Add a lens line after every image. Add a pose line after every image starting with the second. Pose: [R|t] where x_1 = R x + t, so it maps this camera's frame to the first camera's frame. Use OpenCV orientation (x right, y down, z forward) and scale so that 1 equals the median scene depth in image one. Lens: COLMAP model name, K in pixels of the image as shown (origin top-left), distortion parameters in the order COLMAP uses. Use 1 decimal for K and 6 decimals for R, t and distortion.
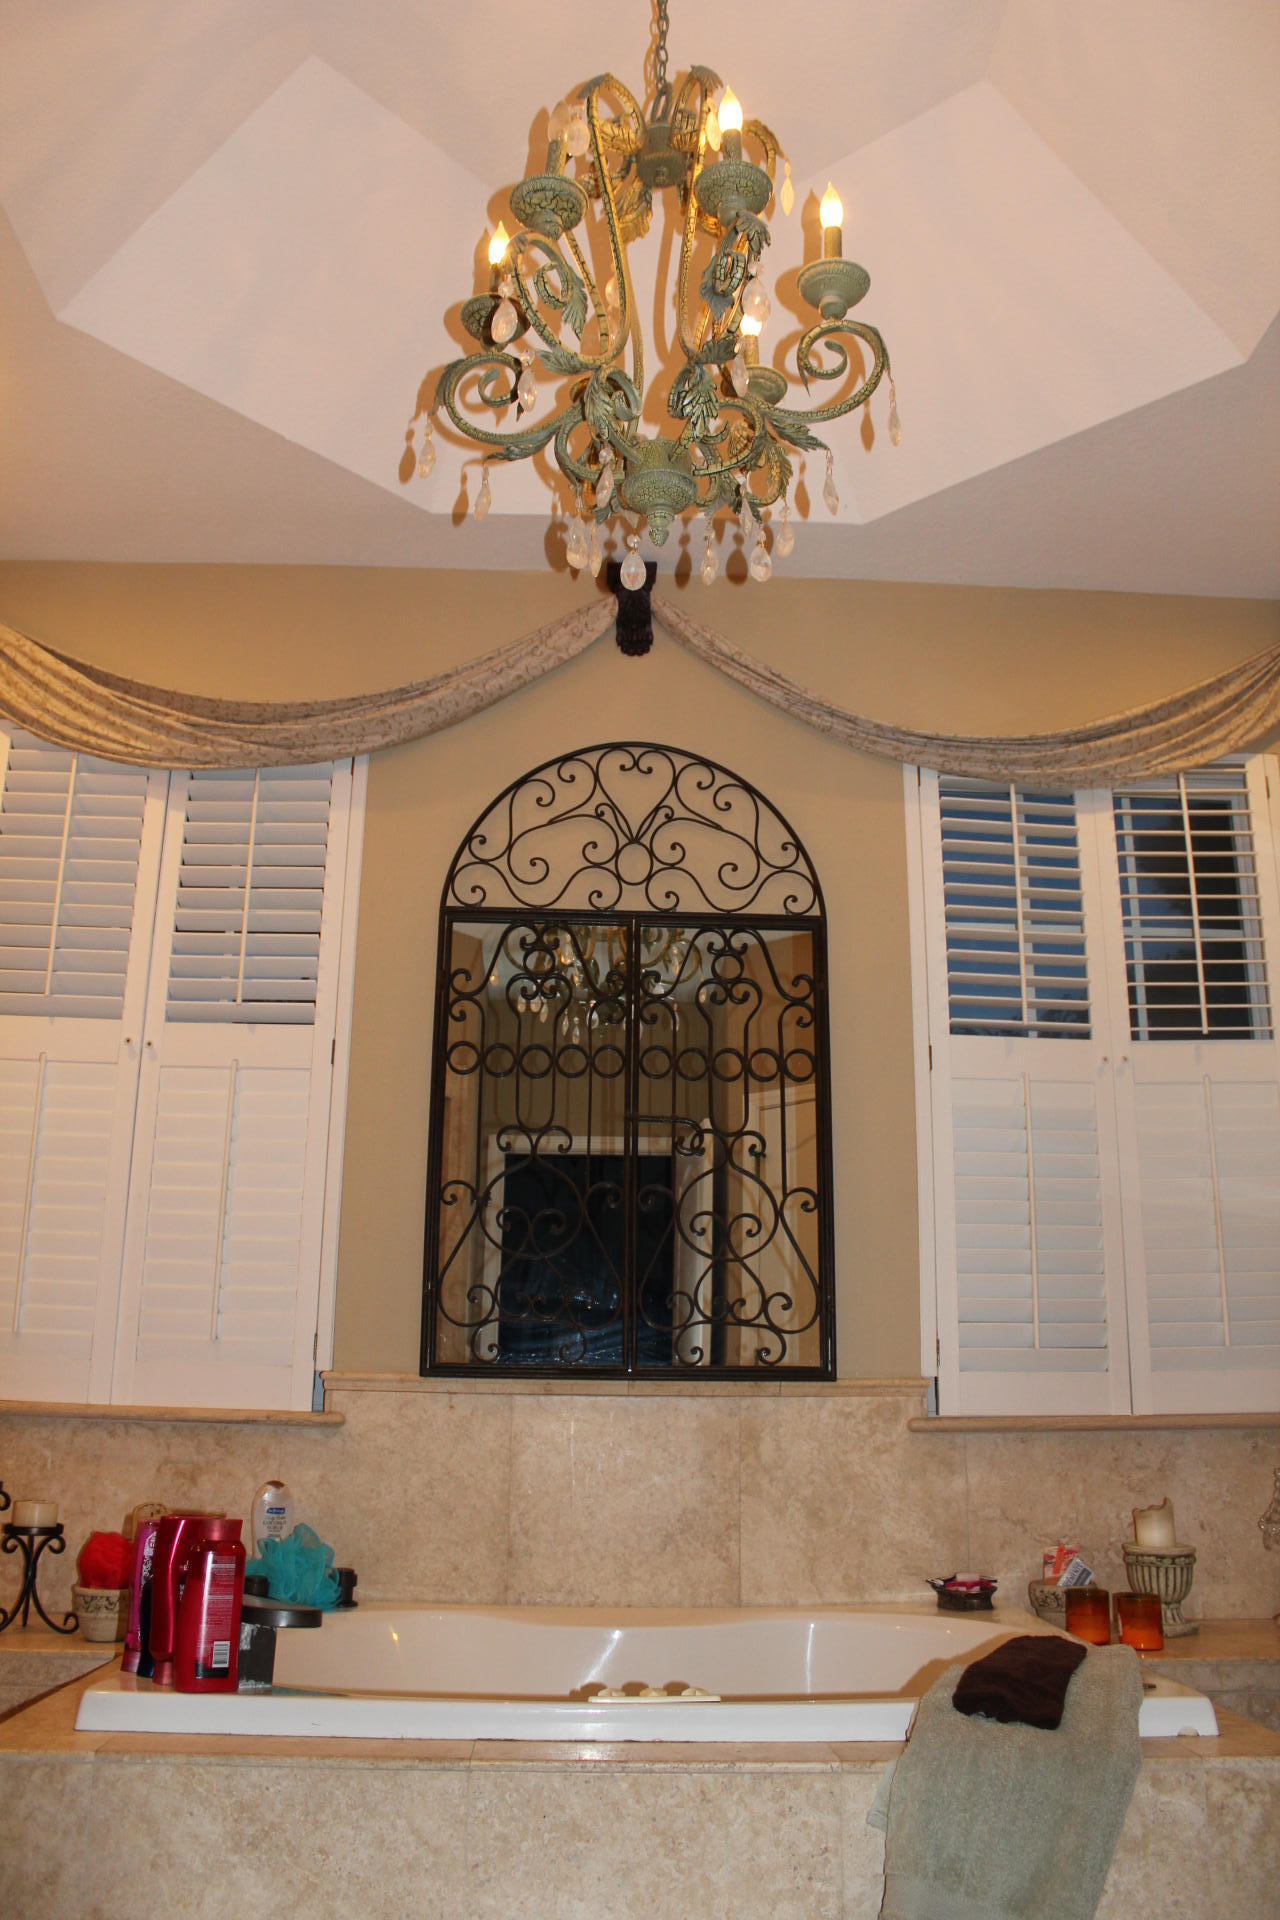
lens RADIAL K [[1607.2, 0, 658.6], [0, 1607.2, 902.7], [0, 0, 1]] dist [-0.160211, 0.127093]
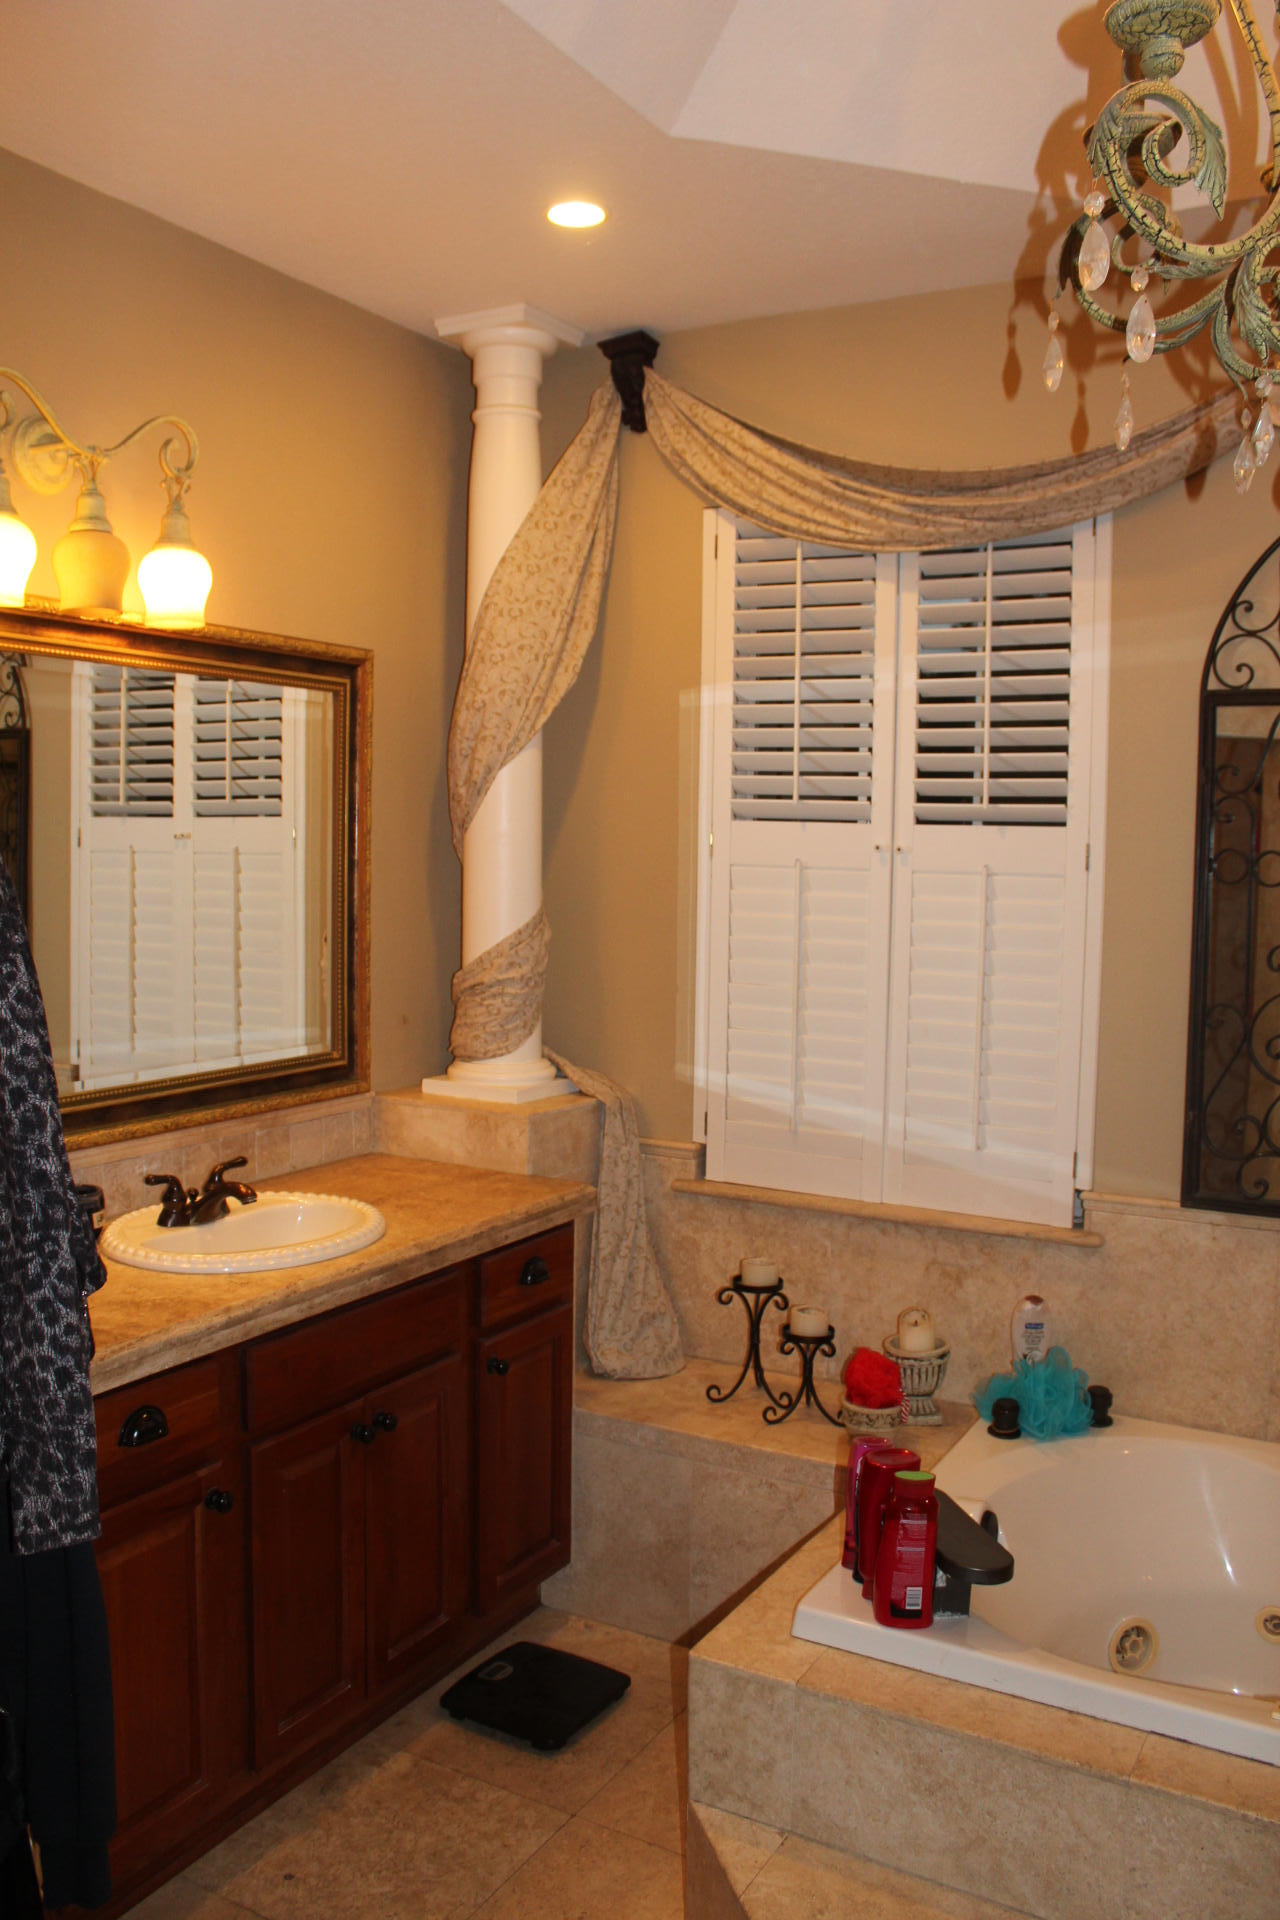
lens RADIAL K [[1607.2, 0, 631.7], [0, 1607.2, 913.4], [0, 0, 1]] dist [-0.160211, 0.127093]
pose [[0.840479, 0.037996, -0.540510, 0.080023], [0.152590, 0.940569, 0.303392, -0.213492], [0.519915, -0.337471, 0.784730, 0.135463]]
